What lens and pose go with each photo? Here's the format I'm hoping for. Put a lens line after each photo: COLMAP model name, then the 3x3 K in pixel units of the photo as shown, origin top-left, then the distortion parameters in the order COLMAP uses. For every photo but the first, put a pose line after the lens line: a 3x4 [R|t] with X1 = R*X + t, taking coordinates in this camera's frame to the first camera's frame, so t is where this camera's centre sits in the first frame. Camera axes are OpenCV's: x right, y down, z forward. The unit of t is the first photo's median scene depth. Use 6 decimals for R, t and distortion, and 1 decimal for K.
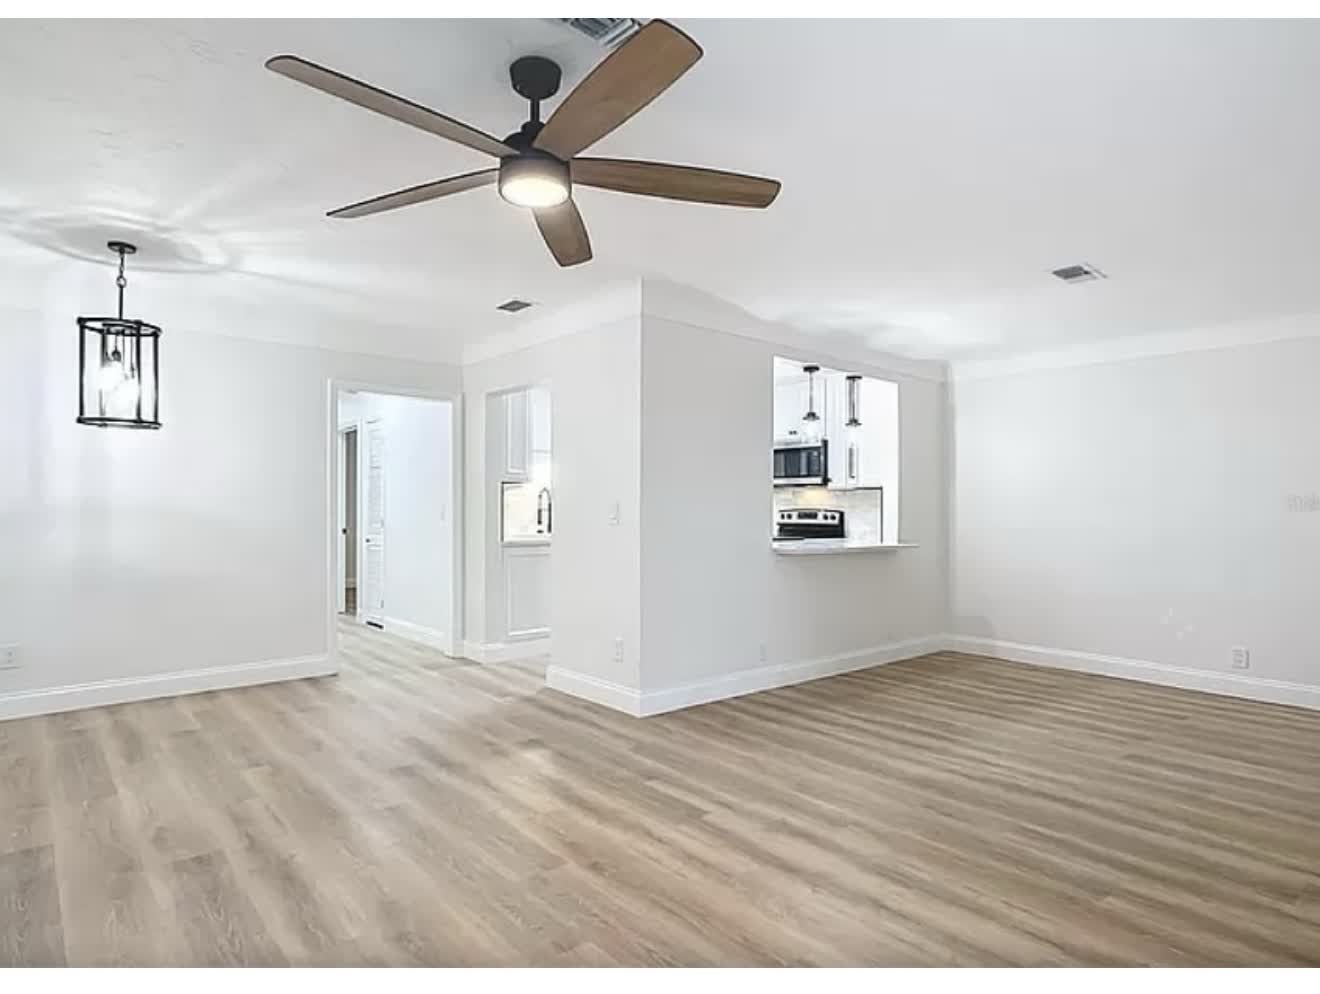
lens RADIAL K [[767.0, 0, 655.0], [0, 767.0, 498.9], [0, 0, 1]] dist [-0.021816, 0.003445]
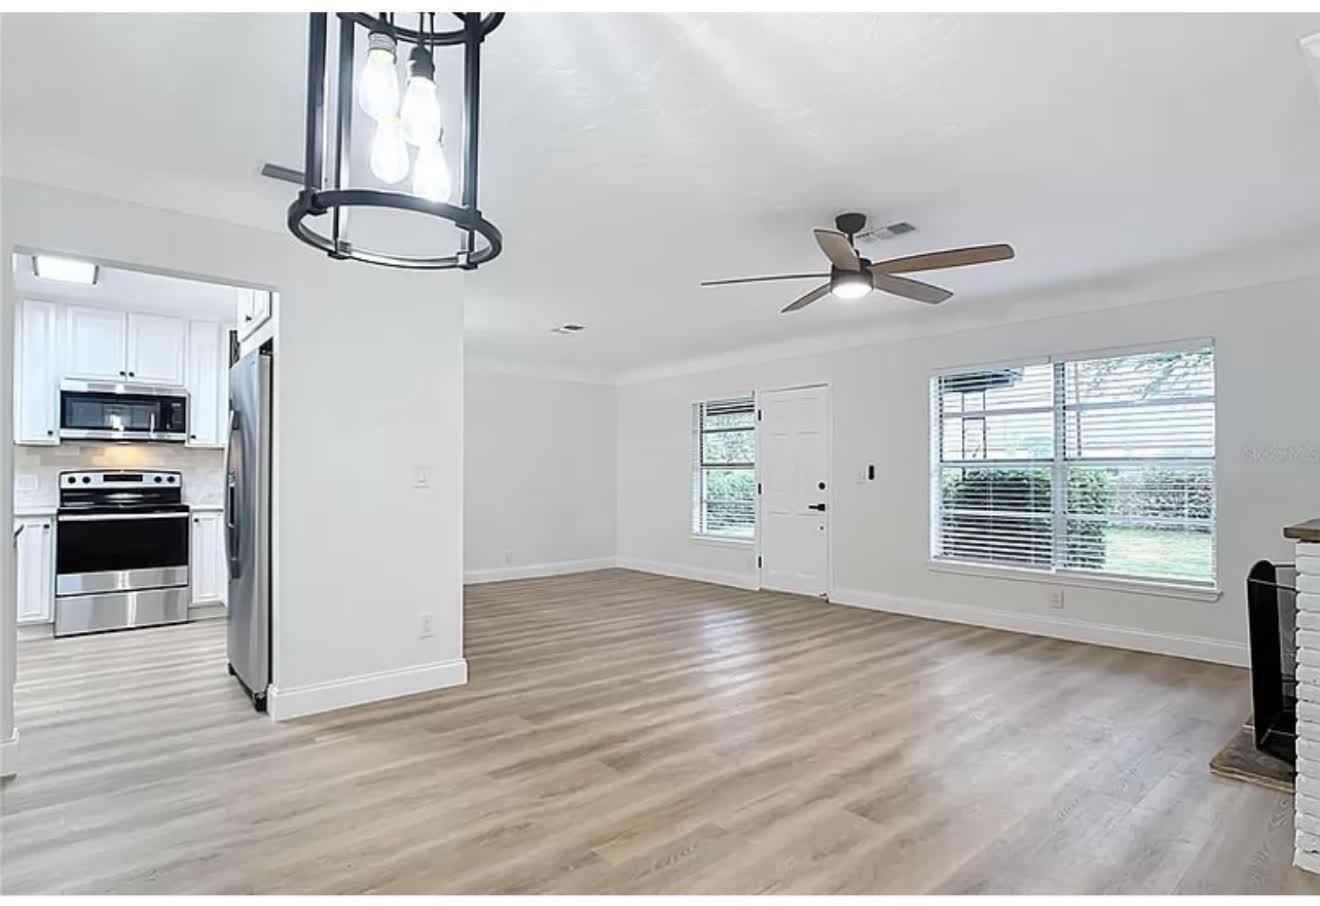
lens RADIAL K [[680.5, 0, 667.1], [0, 680.5, 457.8], [0, 0, 1]] dist [-0.030439, 0.005933]
pose [[-0.003068, 0.016700, 0.999856, -0.879525], [-0.013087, 0.999774, -0.016739, 0.008078], [-0.999910, -0.013136, -0.002848, 0.739186]]
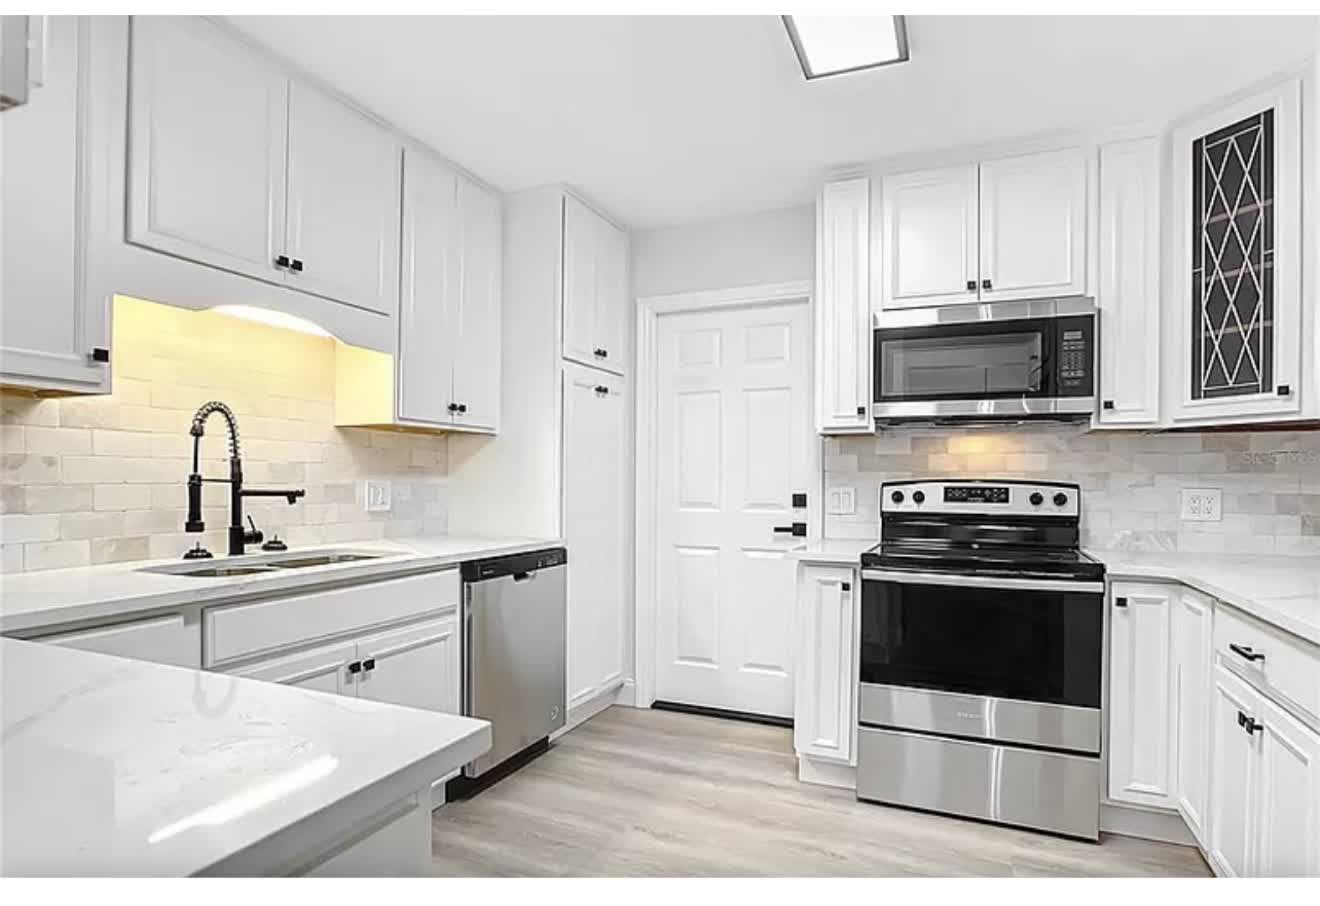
lens RADIAL K [[680.5, 0, 709.2], [0, 680.5, 484.7], [0, 0, 1]] dist [-0.030439, 0.005933]
pose [[0.885176, -0.001733, 0.465252, -0.179188], [-0.010396, 0.999670, 0.023503, 0.015653], [-0.465139, -0.025641, 0.884866, 1.276703]]
